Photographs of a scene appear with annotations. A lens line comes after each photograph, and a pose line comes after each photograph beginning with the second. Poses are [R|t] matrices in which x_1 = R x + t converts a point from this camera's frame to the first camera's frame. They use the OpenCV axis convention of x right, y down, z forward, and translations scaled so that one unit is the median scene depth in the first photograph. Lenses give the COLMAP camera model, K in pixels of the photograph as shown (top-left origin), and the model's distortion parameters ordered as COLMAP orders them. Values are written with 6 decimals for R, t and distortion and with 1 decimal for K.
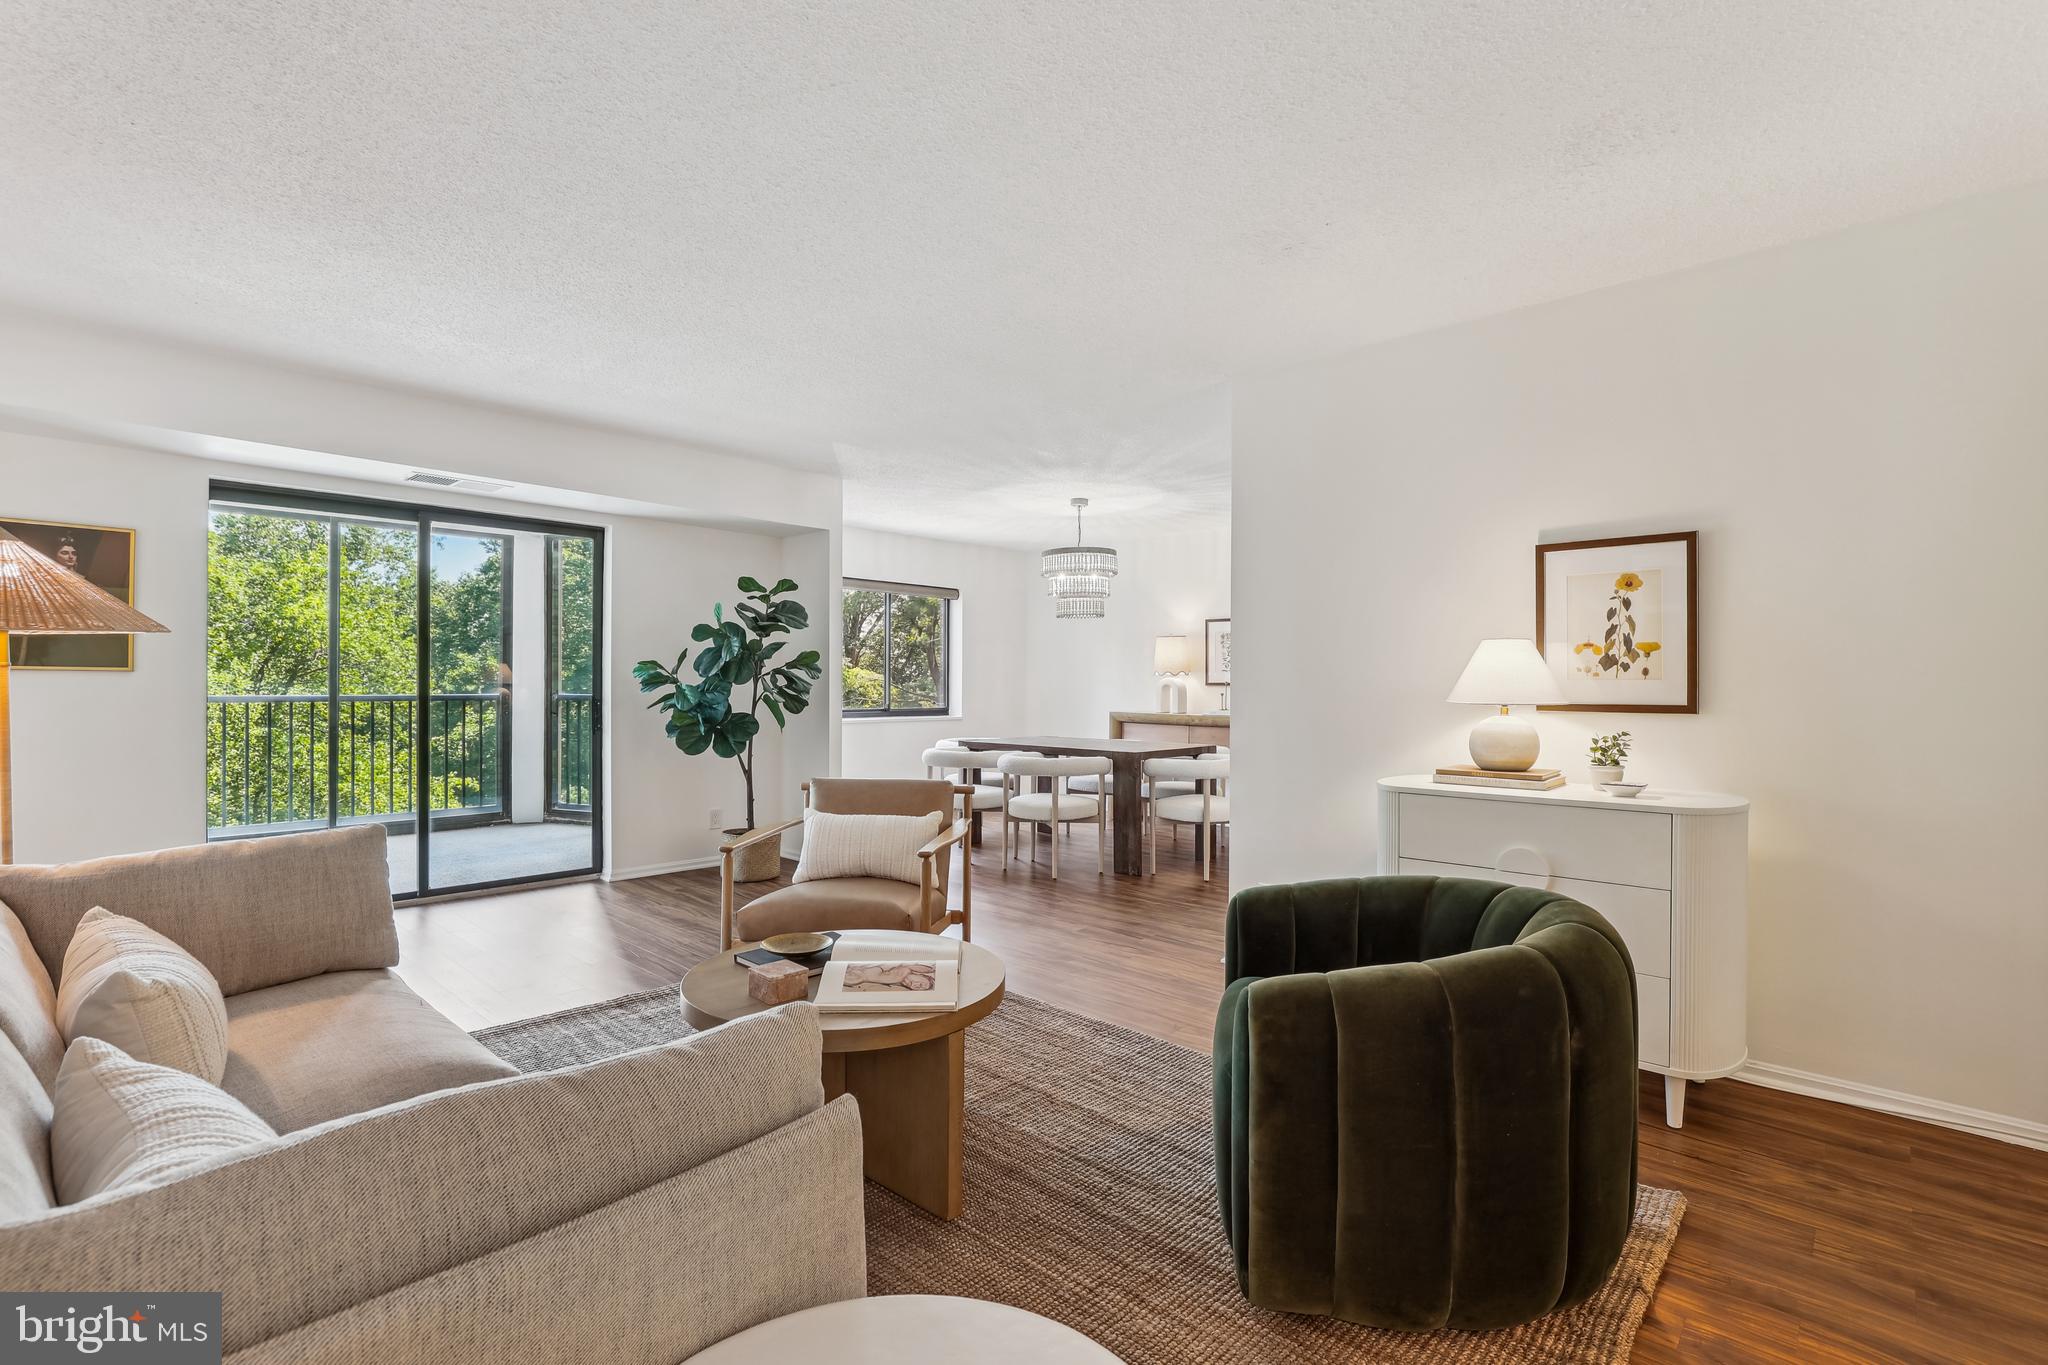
lens RADIAL K [[932.3, 0, 1038.4], [0, 932.3, 672.4], [0, 0, 1]] dist [-0.015319, 0.001164]
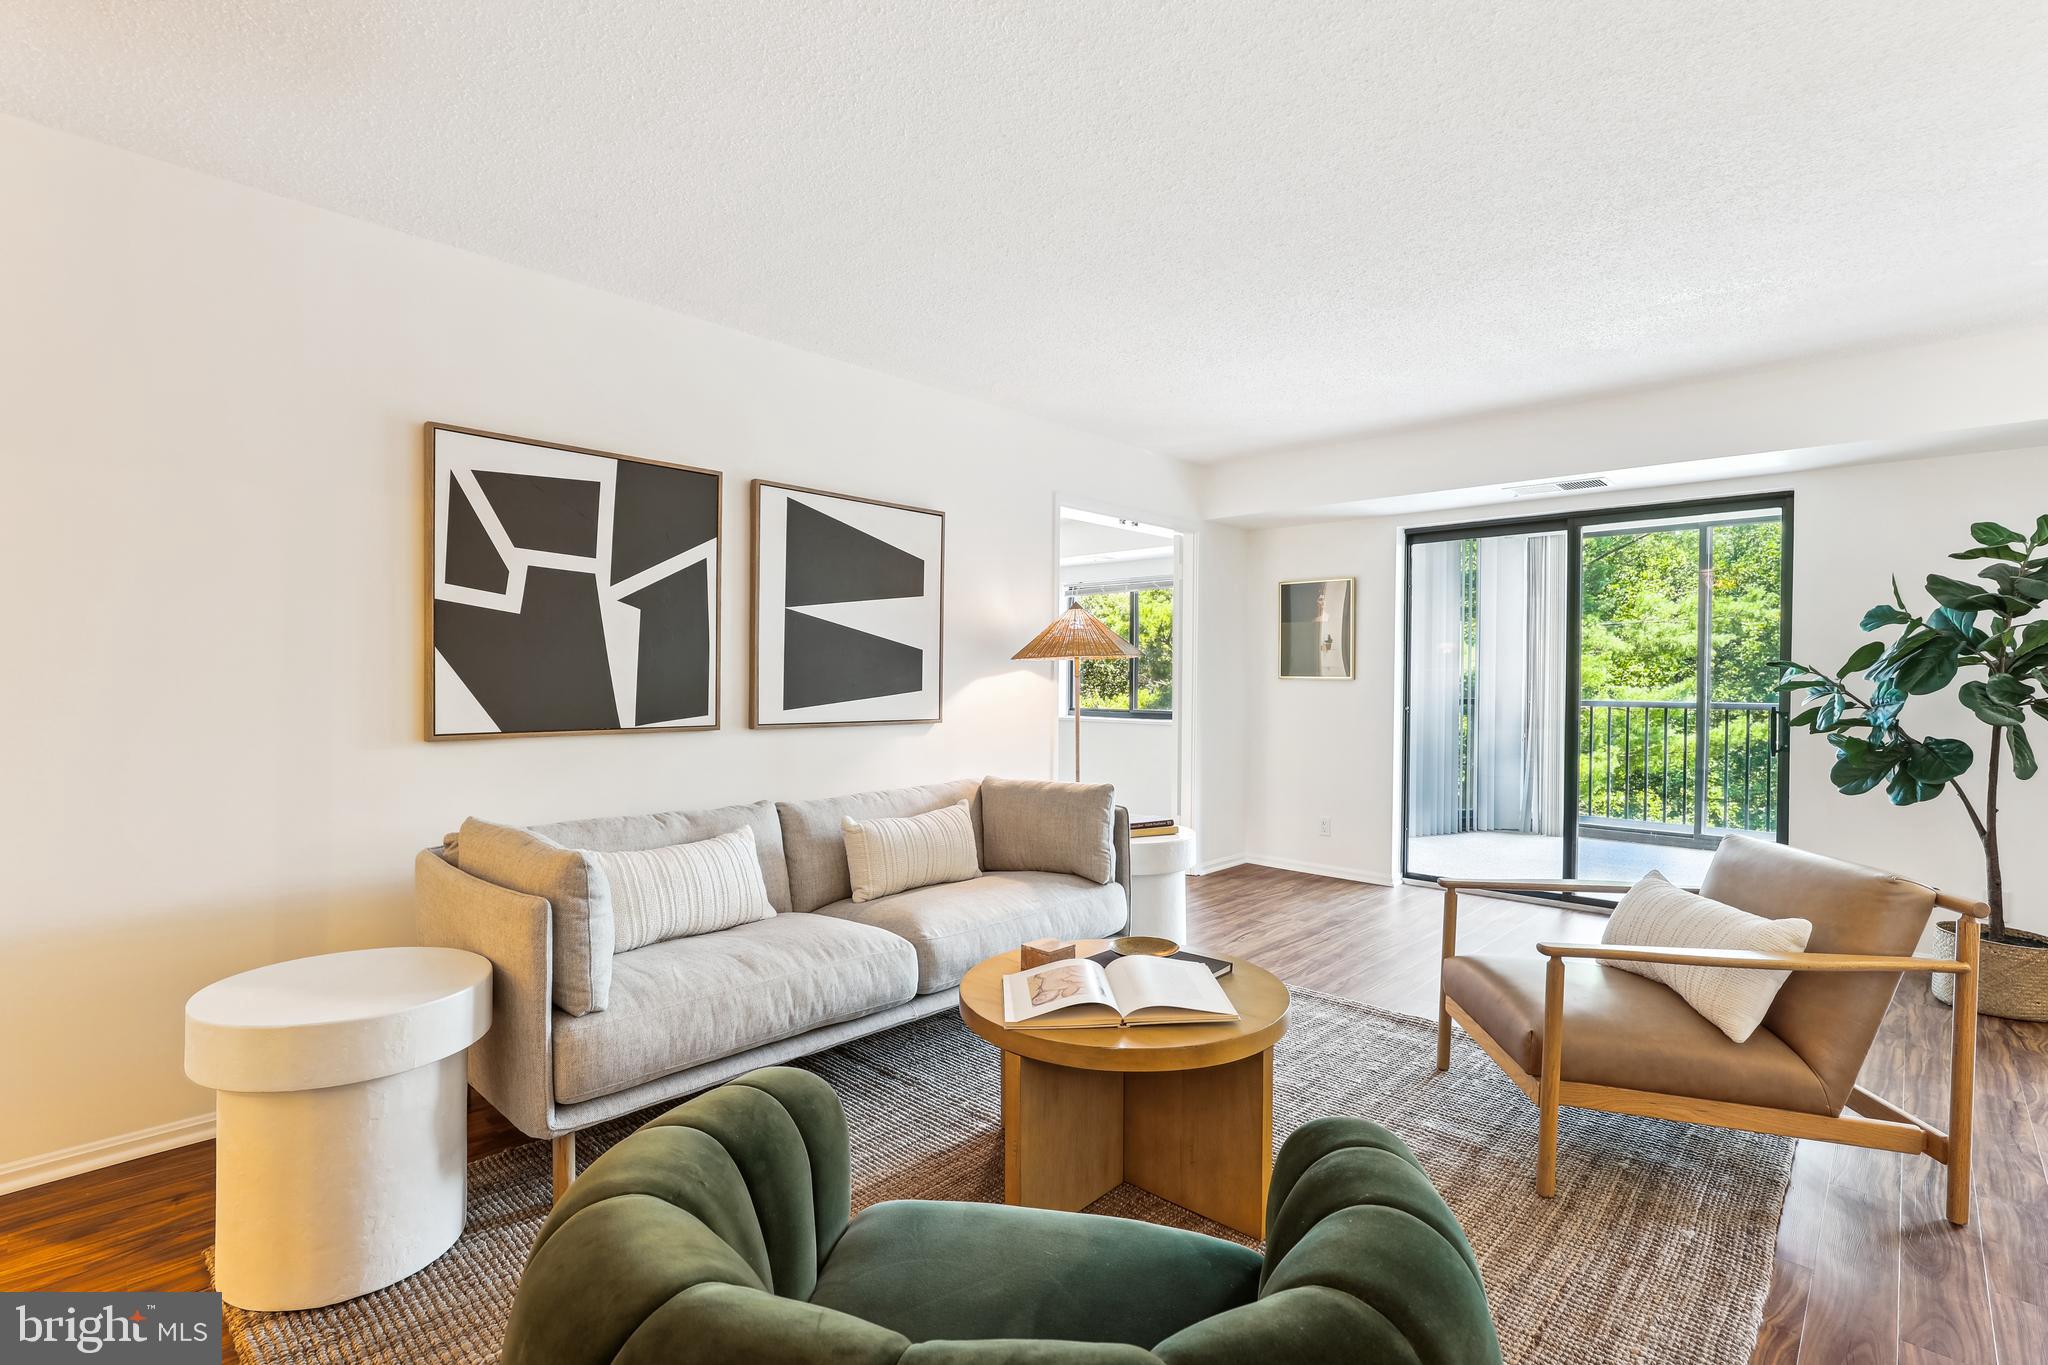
lens RADIAL K [[952.6, 0, 1028.8], [0, 952.6, 669.2], [0, 0, 1]] dist [-0.016547, 0.001605]
pose [[-0.003521, -0.017659, -0.999838, 0.337690], [0.006792, 0.999821, -0.017683, 0.003545], [0.999971, -0.006853, -0.003401, 0.381238]]
